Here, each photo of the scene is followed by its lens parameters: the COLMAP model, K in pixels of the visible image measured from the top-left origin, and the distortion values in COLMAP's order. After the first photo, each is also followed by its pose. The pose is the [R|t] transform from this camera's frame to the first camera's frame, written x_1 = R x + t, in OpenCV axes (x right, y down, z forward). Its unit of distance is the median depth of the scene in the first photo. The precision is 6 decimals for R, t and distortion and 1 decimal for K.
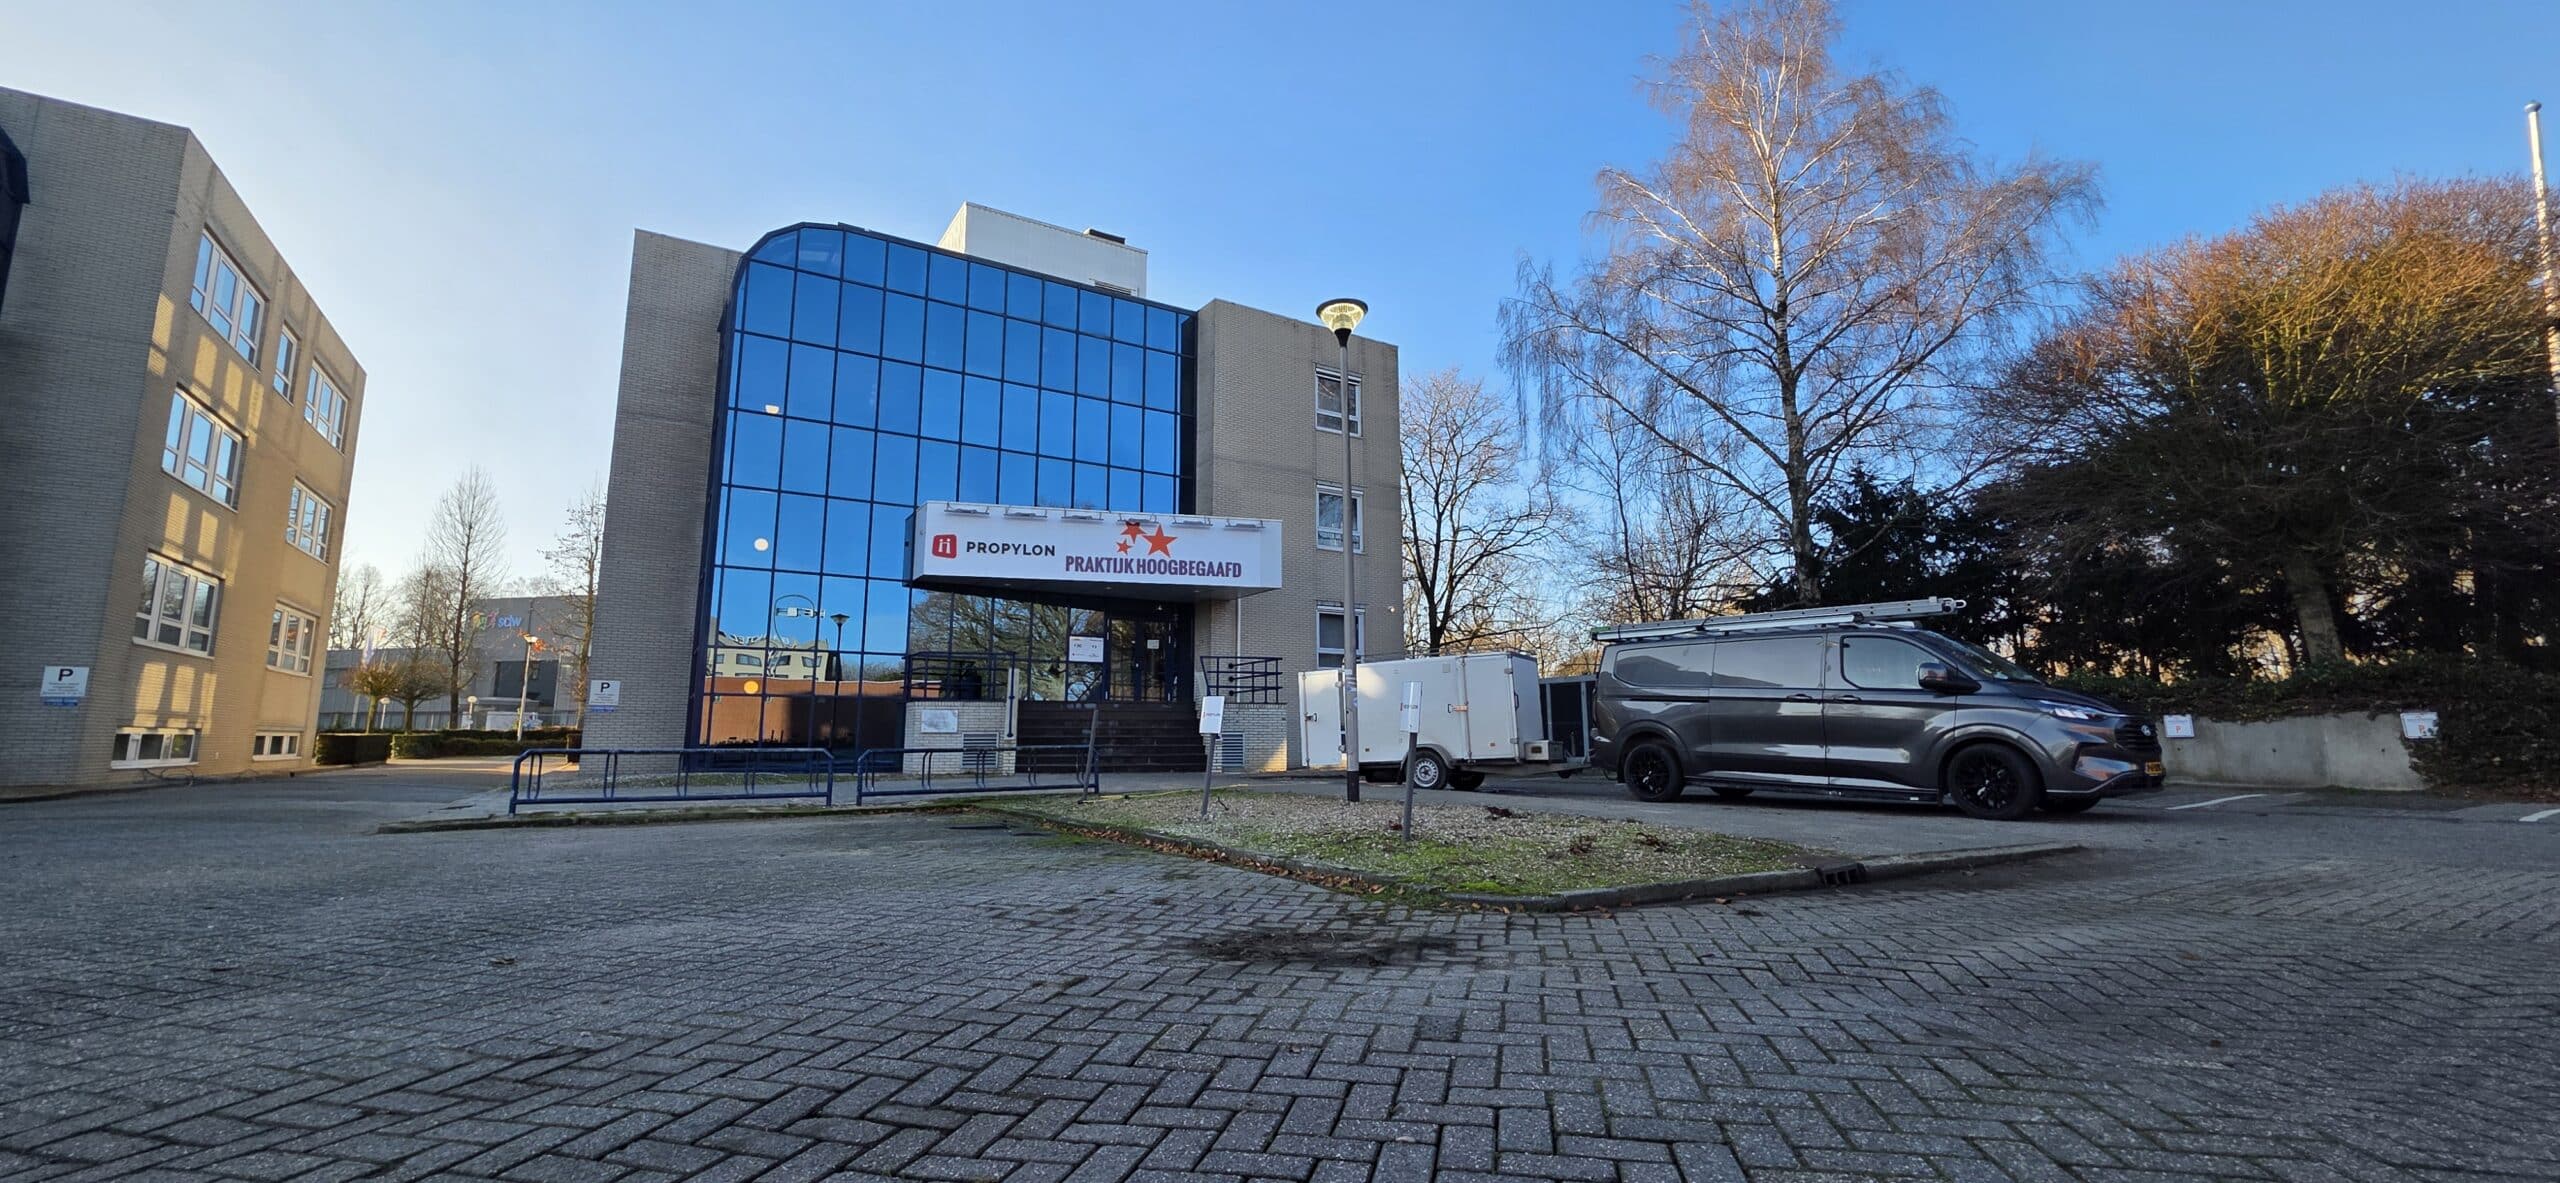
lens RADIAL K [[1024.2, 0, 1273.9], [0, 1024.2, 577.1], [0, 0, 1]] dist [0.007300, -0.000584]
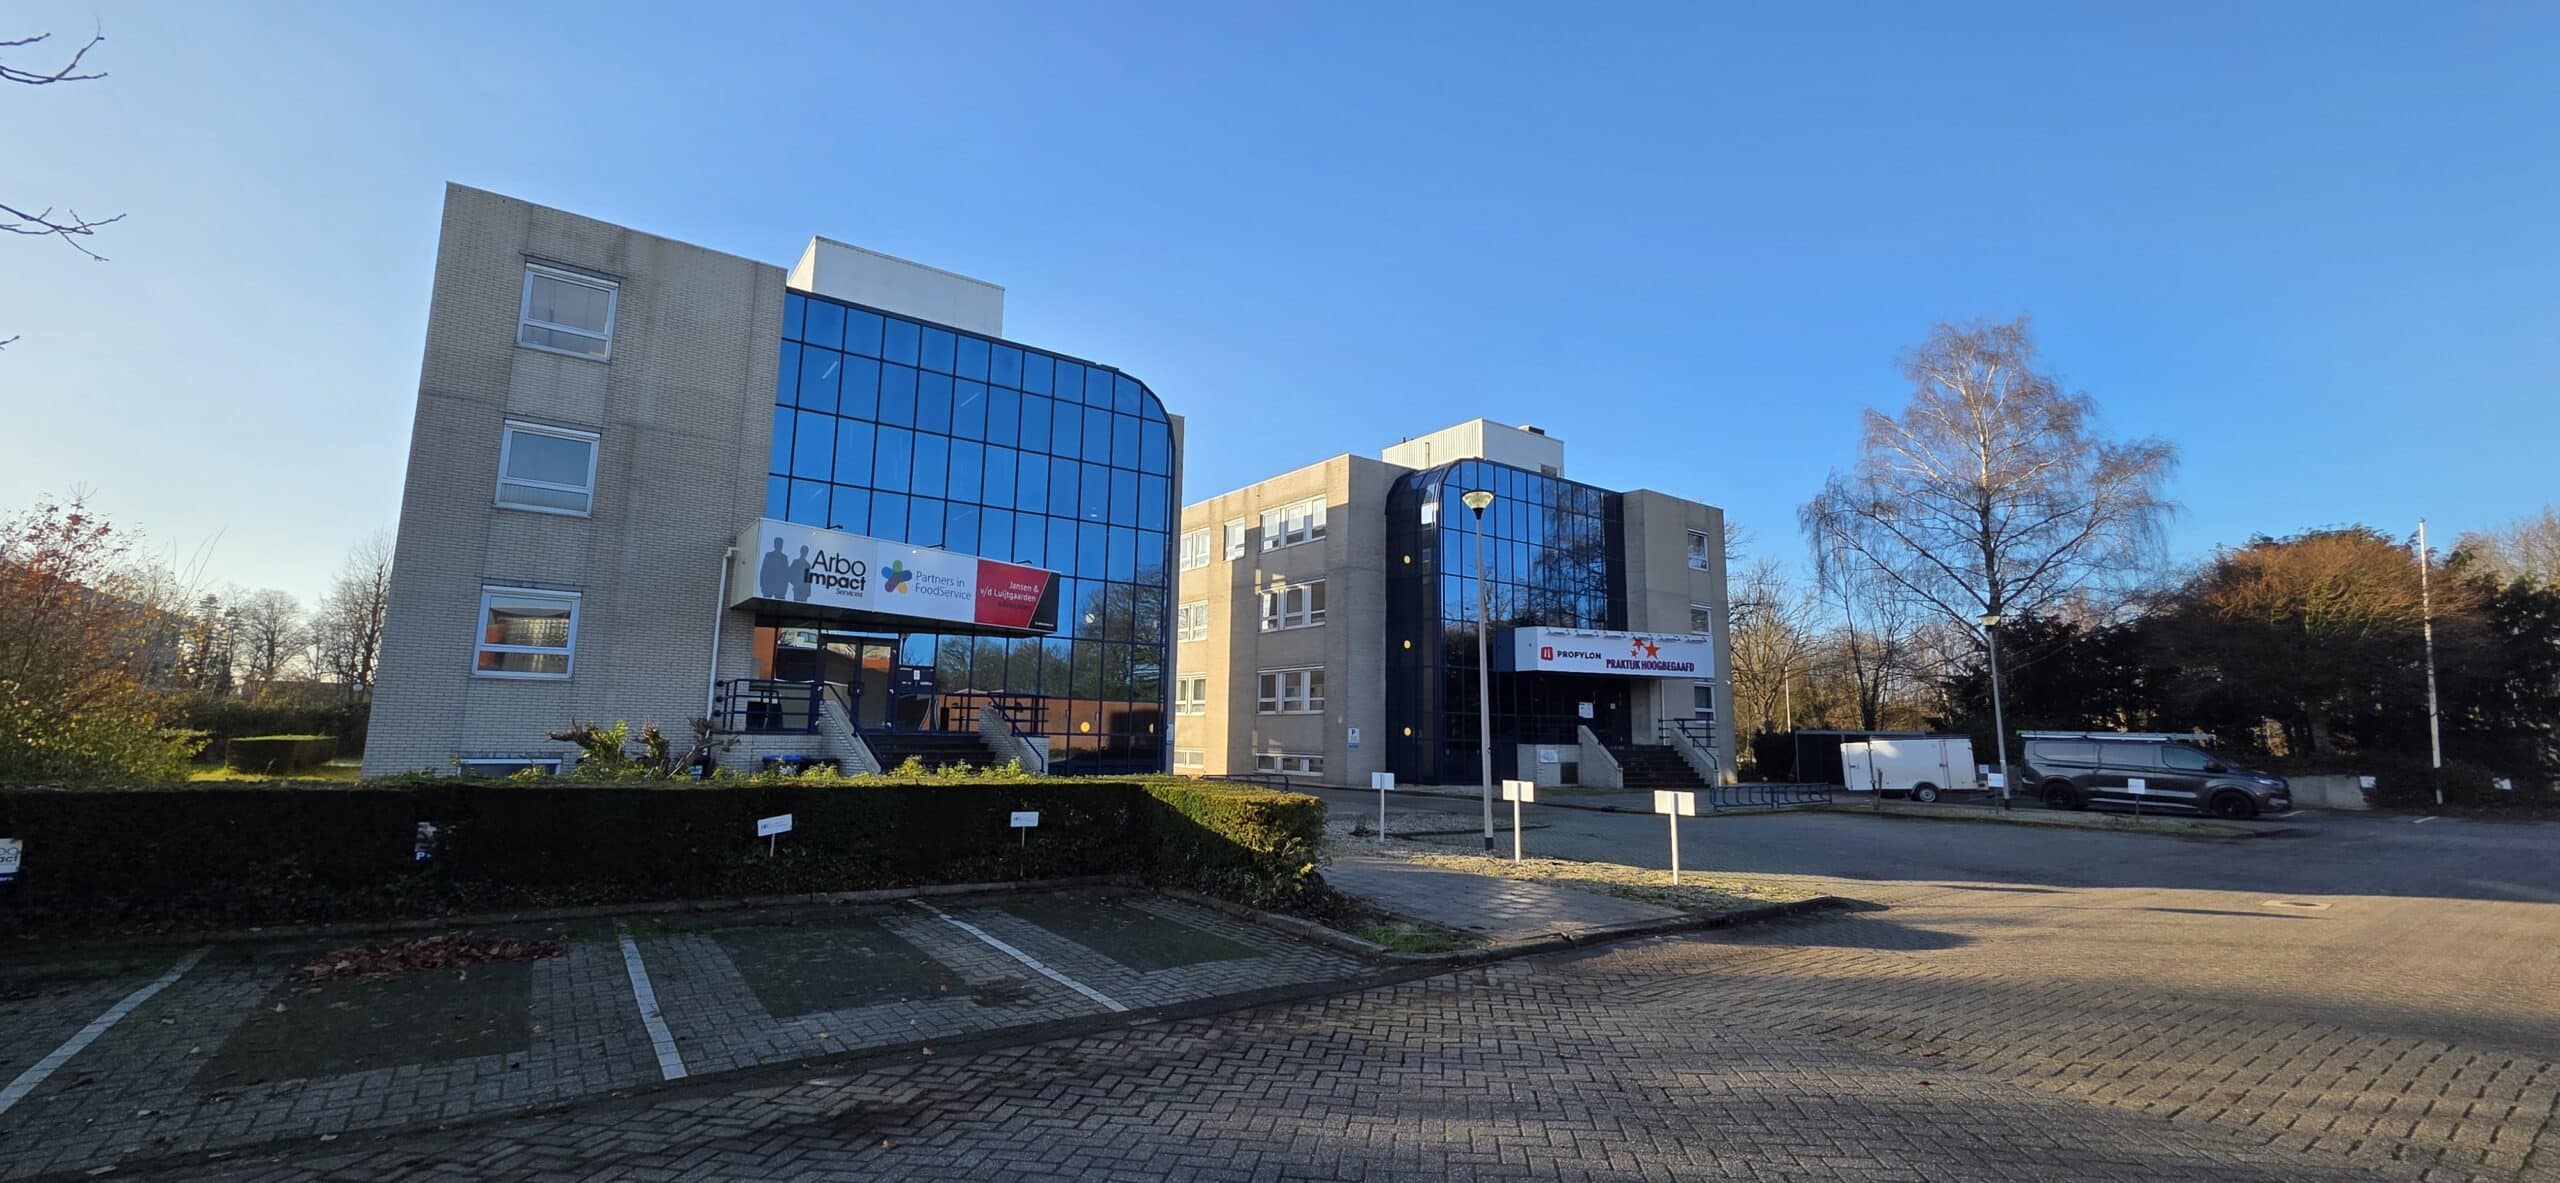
lens RADIAL K [[1024.2, 0, 1274.1], [0, 1024.2, 578.5], [0, 0, 1]] dist [0.007300, -0.000584]
pose [[0.997246, 0.027691, 0.068799, -0.878435], [-0.028156, 0.999587, 0.005787, -0.149562], [-0.068611, -0.007709, 0.997614, -0.663671]]
